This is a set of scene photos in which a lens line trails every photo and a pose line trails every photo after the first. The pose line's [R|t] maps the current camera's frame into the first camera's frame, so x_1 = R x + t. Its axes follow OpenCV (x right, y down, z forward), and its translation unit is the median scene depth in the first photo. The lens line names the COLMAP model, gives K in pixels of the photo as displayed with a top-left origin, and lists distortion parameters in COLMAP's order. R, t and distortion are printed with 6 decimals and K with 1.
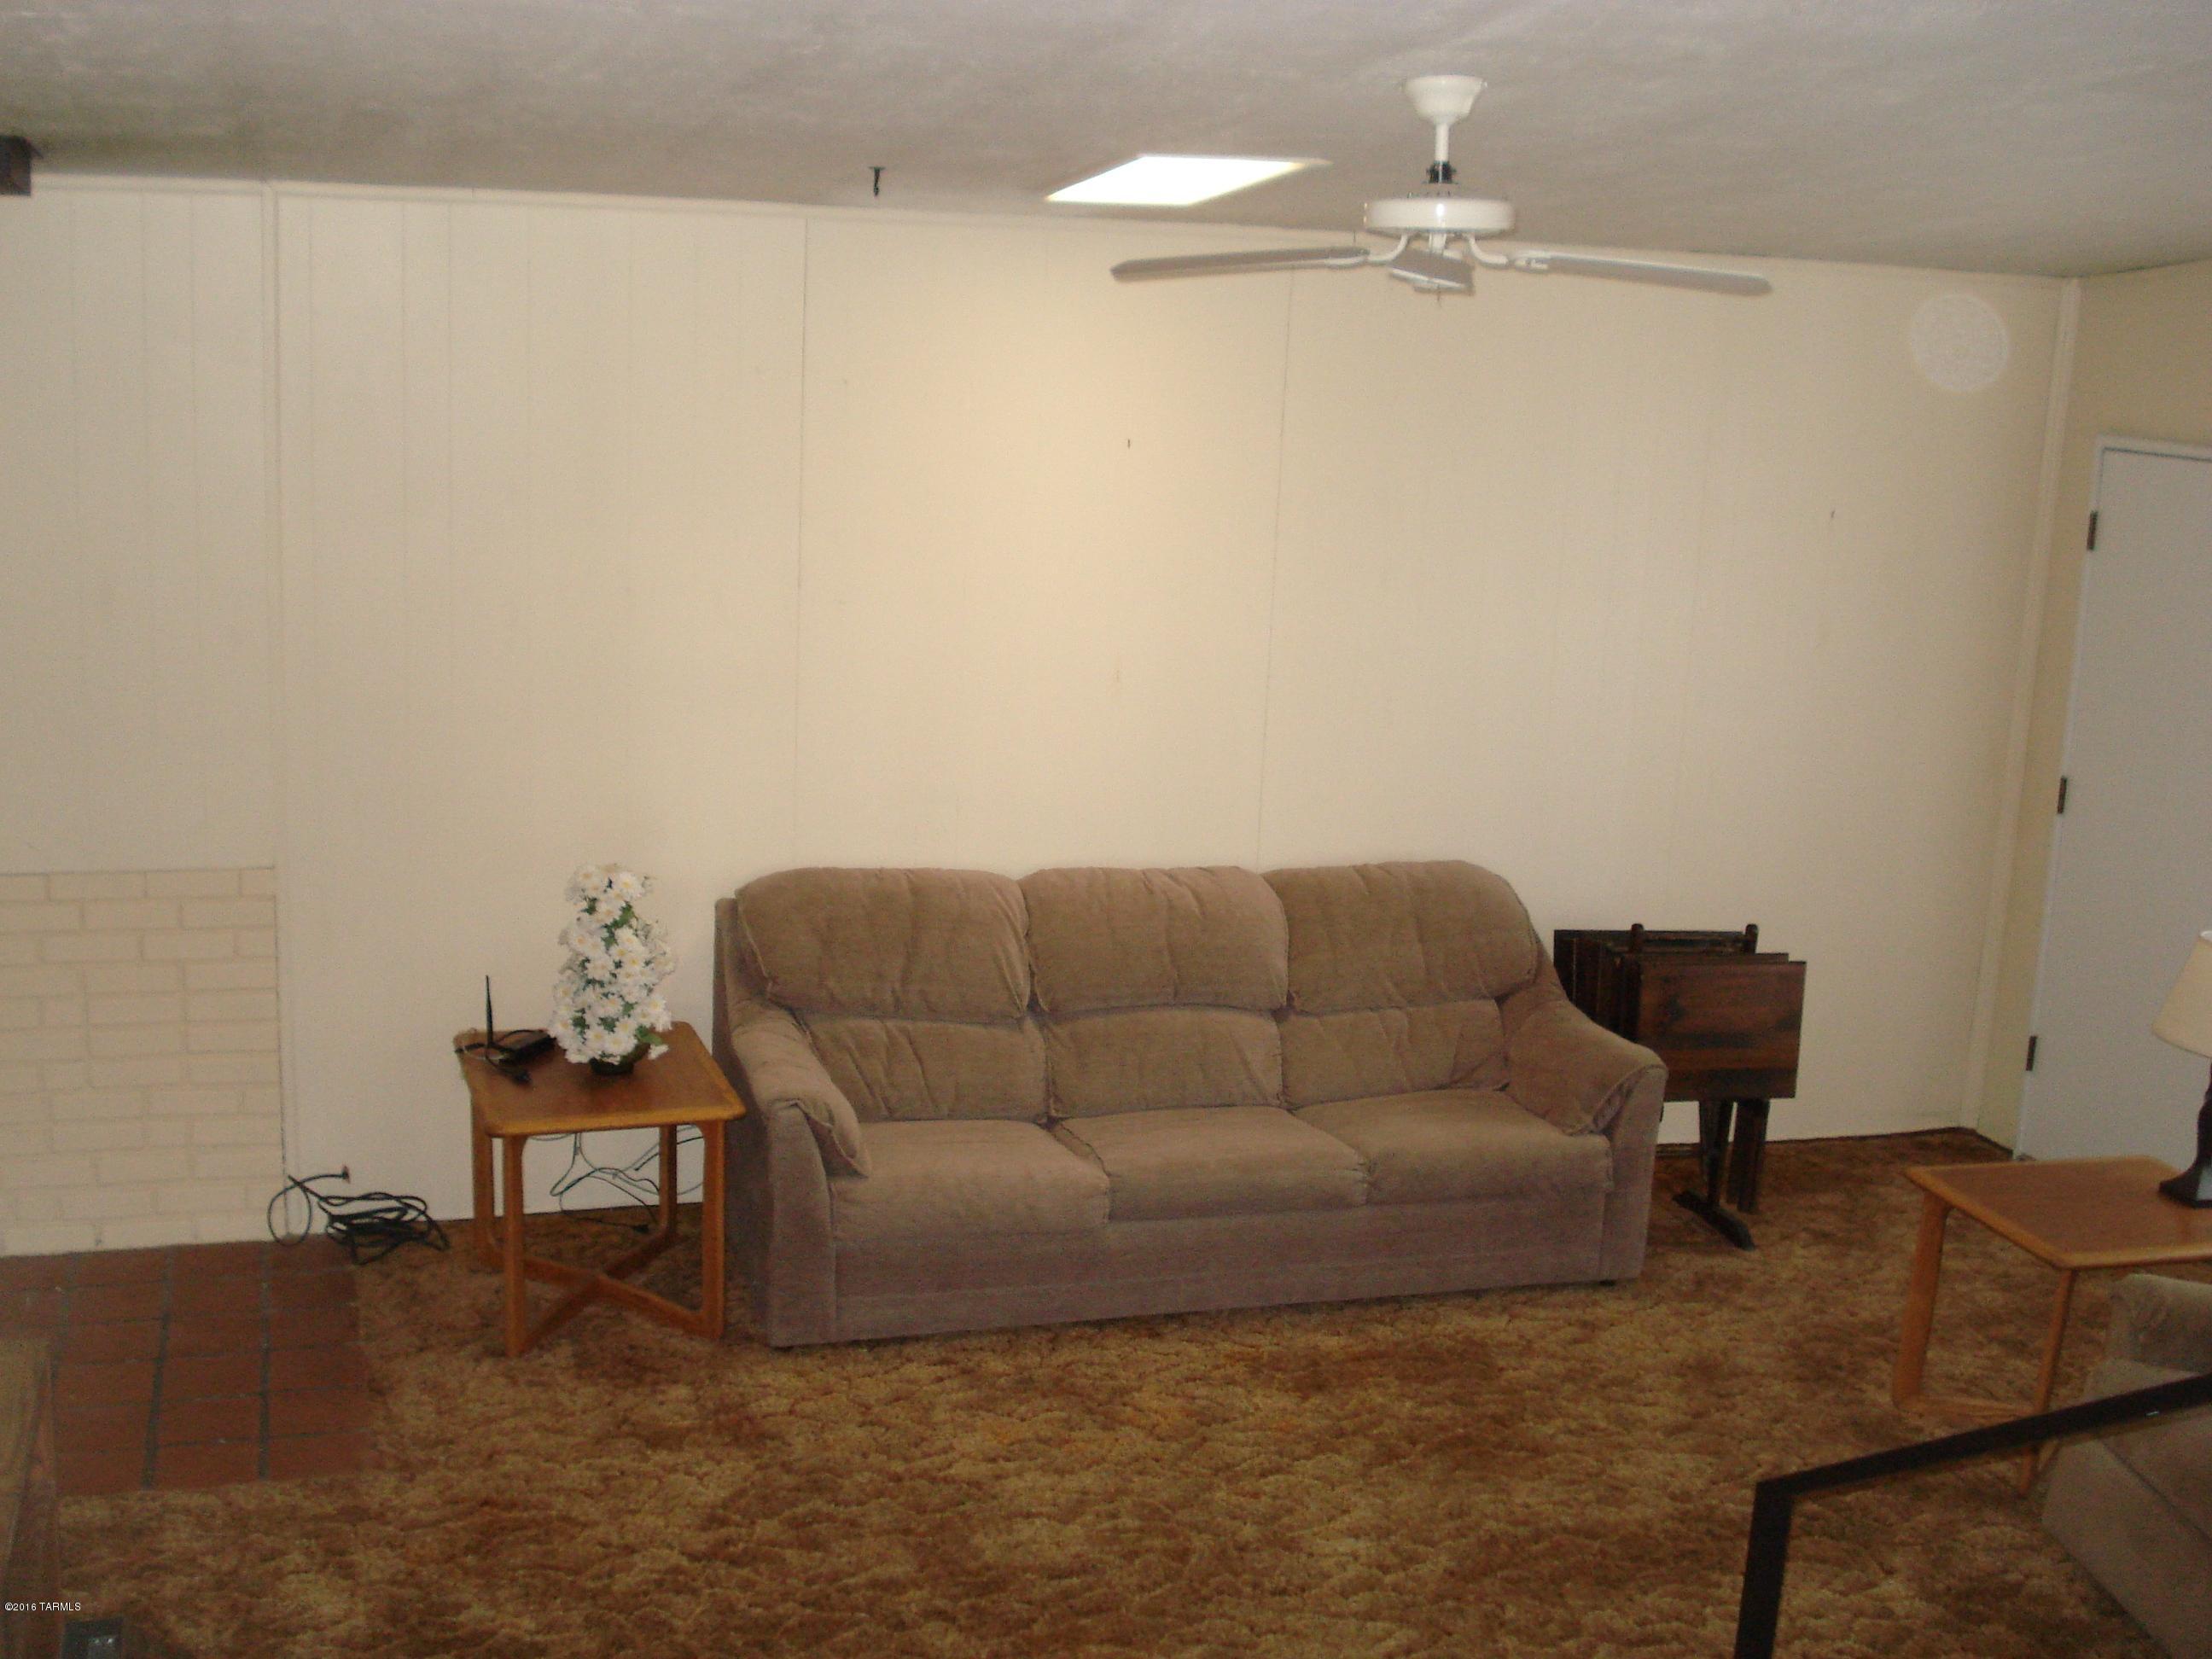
lens RADIAL K [[2512.1, 0, 1106.0], [0, 2512.1, 829.5], [0, 0, 1]] dist [-0.080417, -0.036694]
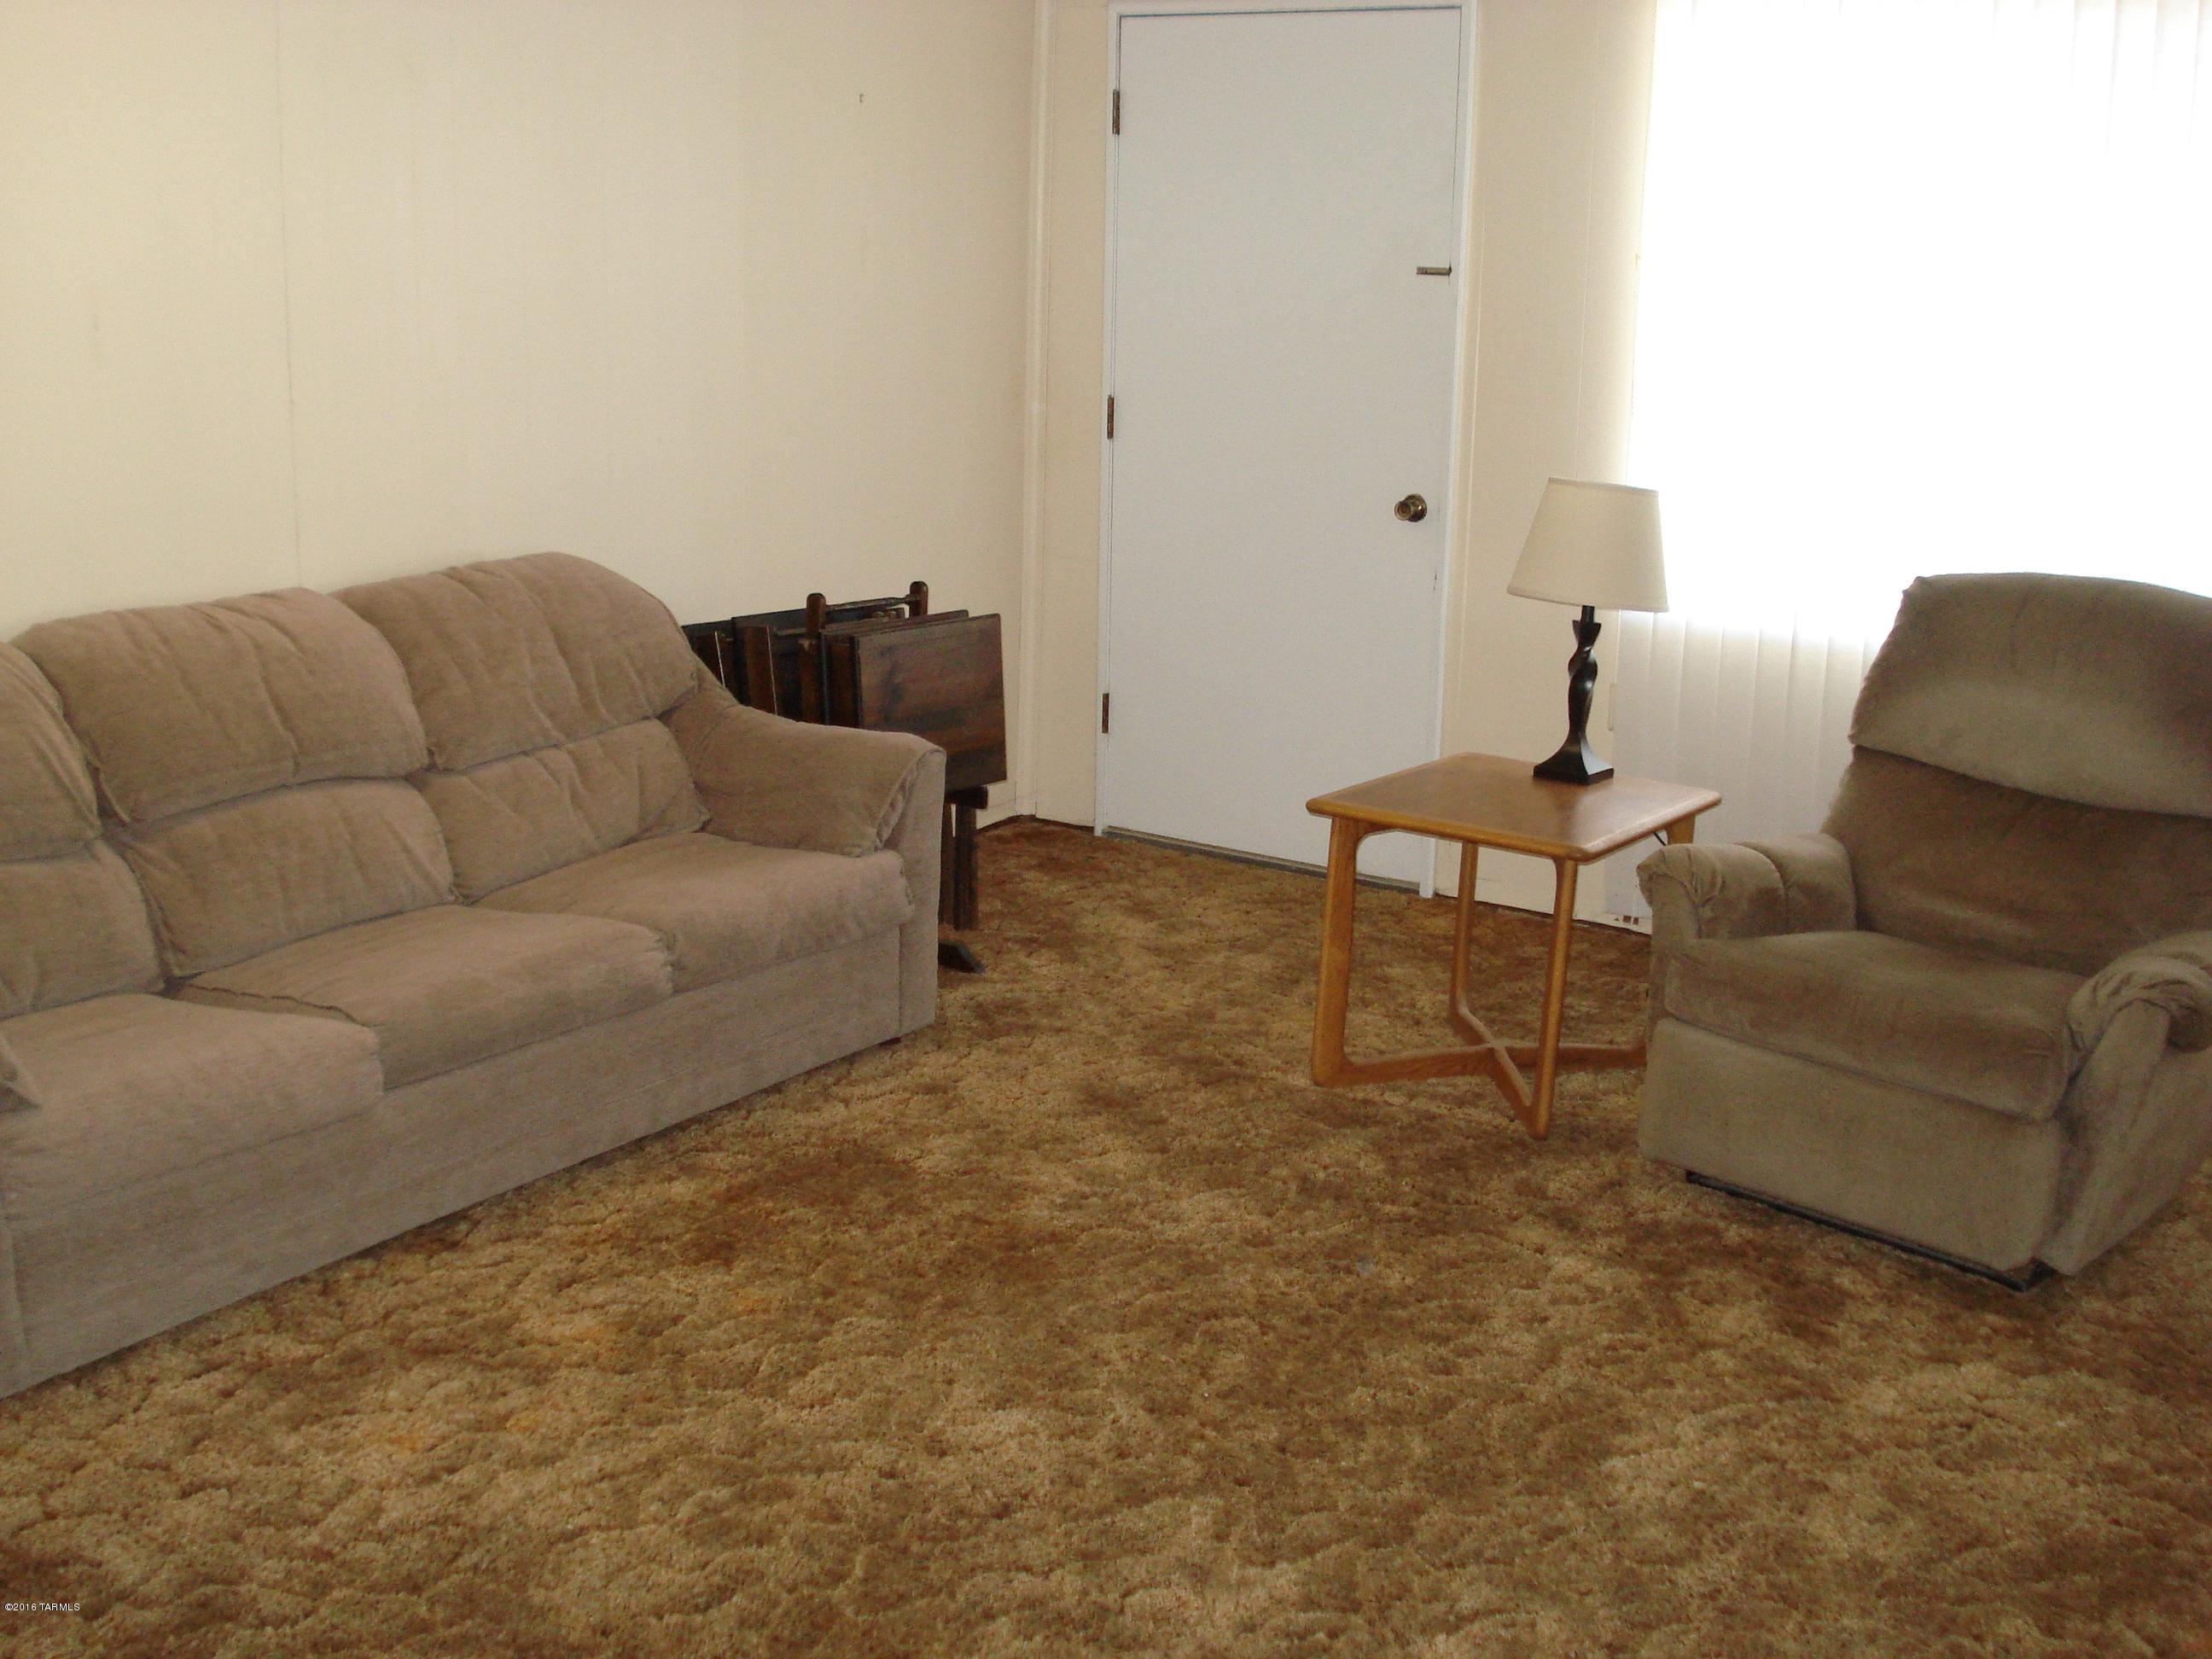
lens RADIAL K [[2512.1, 0, 1106.0], [0, 2512.1, 829.5], [0, 0, 1]] dist [-0.080417, -0.036694]
pose [[0.785994, -0.179392, 0.591635, -0.207393], [0.143828, 0.983777, 0.107217, 0.041604], [-0.601271, 0.000822, 0.799045, 0.332471]]
